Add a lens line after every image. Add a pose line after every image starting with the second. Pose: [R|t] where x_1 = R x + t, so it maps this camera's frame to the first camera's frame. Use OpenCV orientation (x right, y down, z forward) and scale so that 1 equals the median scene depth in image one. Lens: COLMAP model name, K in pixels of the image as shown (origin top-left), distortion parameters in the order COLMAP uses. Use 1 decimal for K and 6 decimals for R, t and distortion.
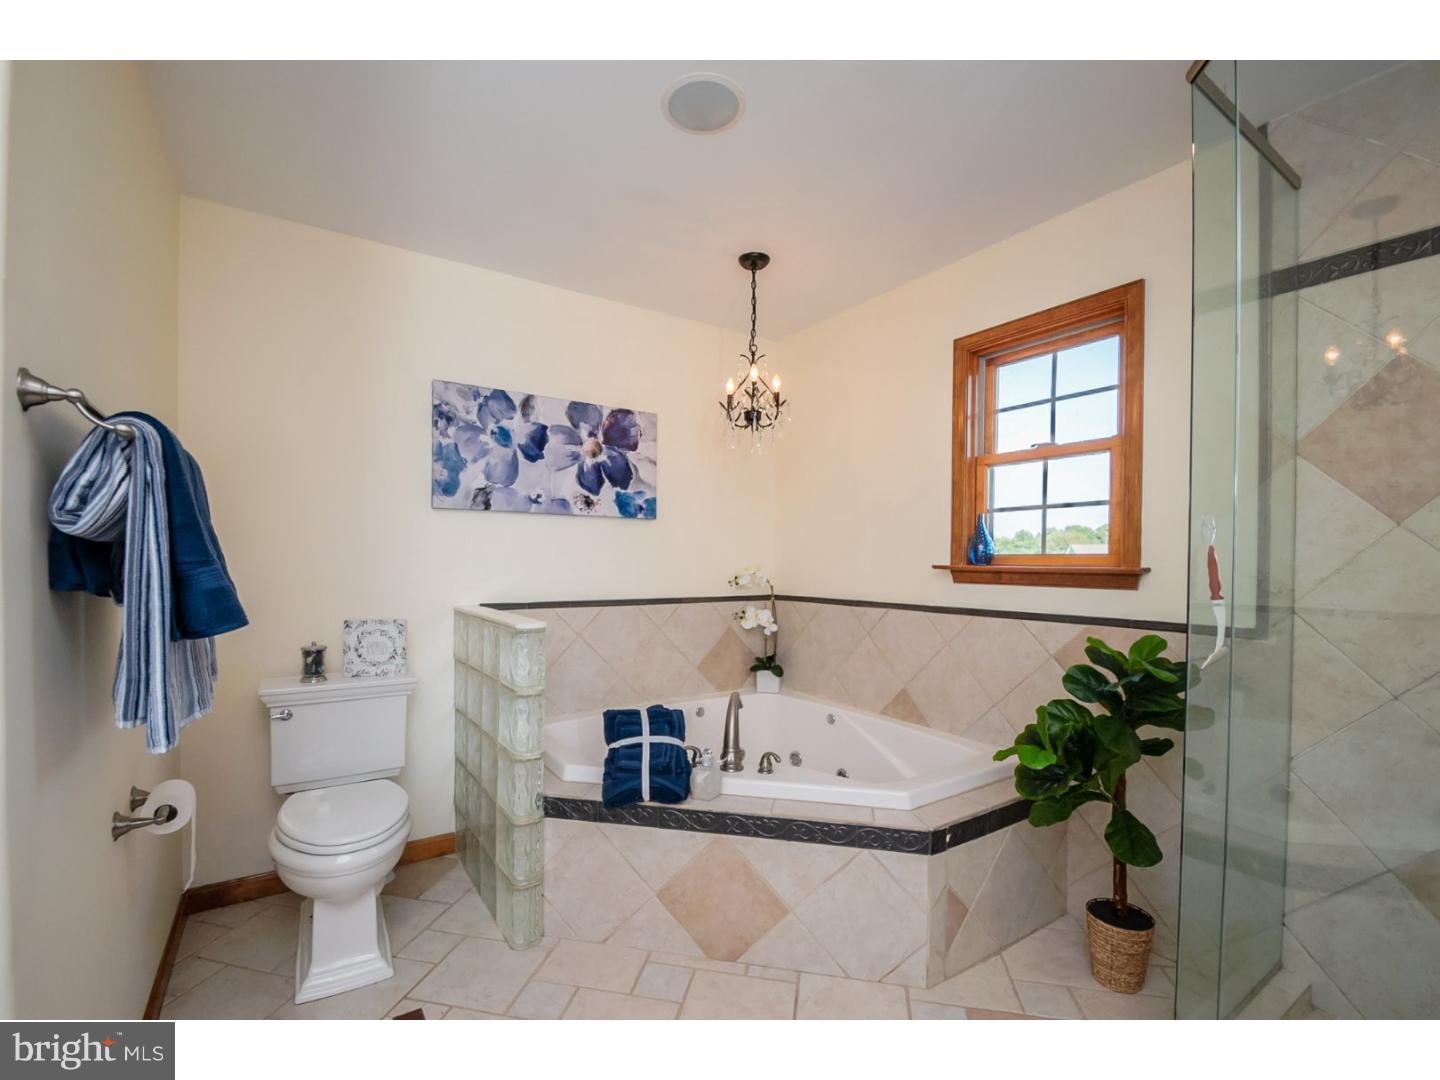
lens RADIAL K [[632.1, 0, 707.5], [0, 632.1, 569.7], [0, 0, 1]] dist [0.000594, -0.010615]
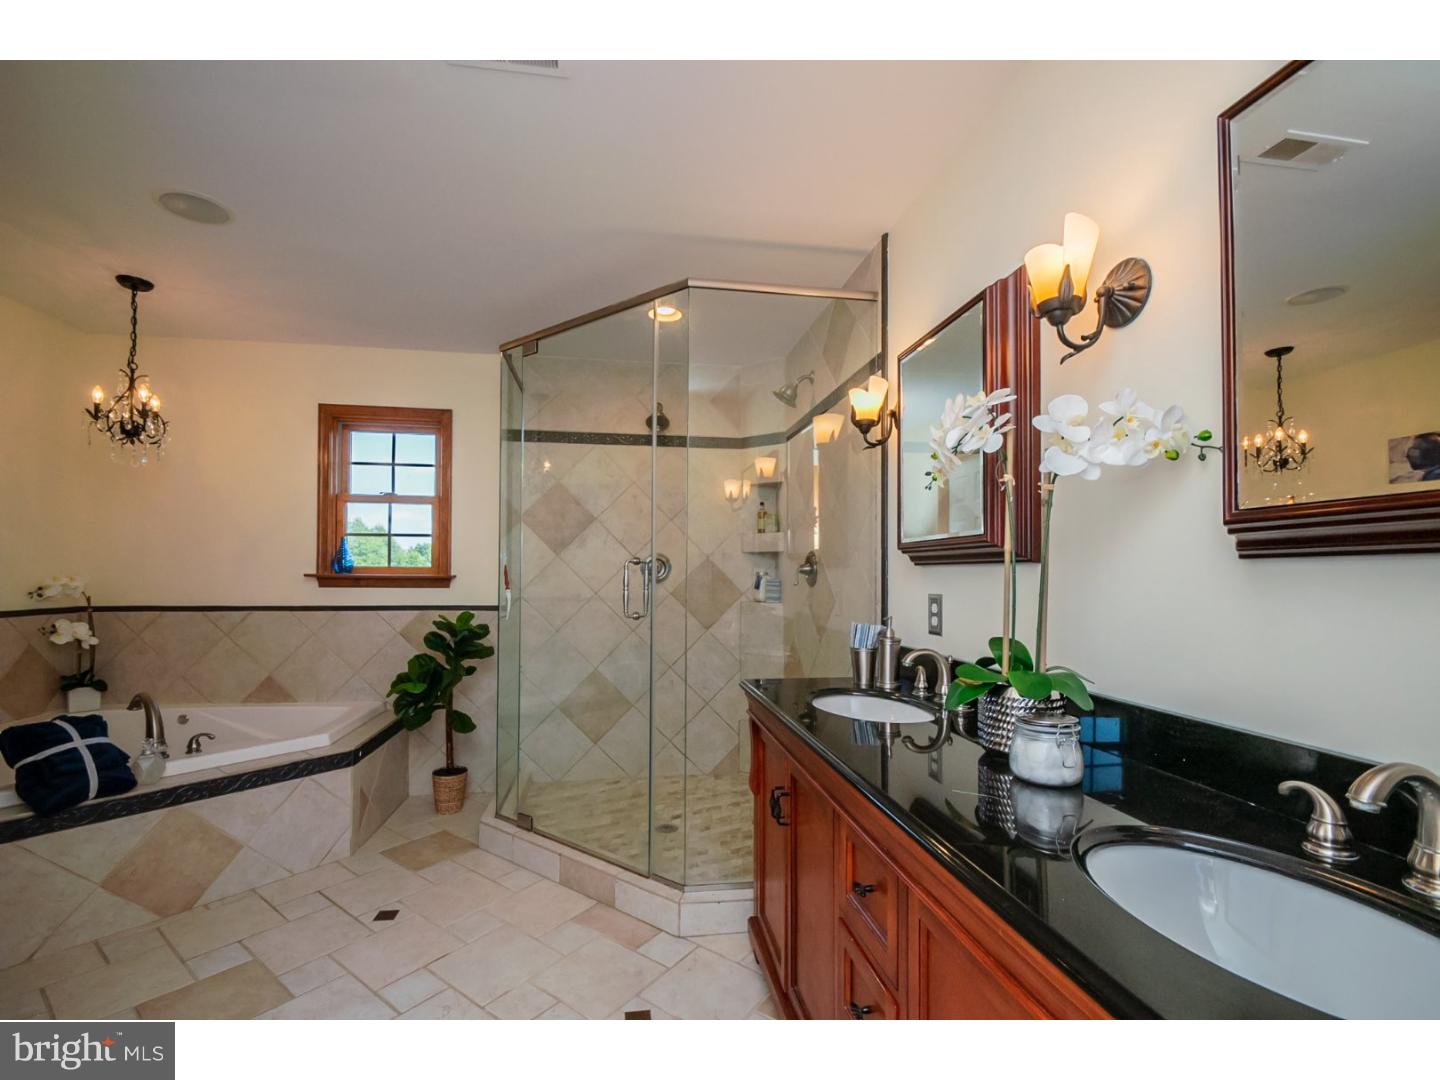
lens RADIAL K [[632.1, 0, 707.5], [0, 632.1, 569.7], [0, 0, 1]] dist [0.000594, -0.010615]
pose [[0.412048, 0.003261, 0.911156, -0.570482], [0.008441, 0.999937, -0.007396, 0.000856], [-0.911123, 0.010739, 0.411995, -0.338149]]
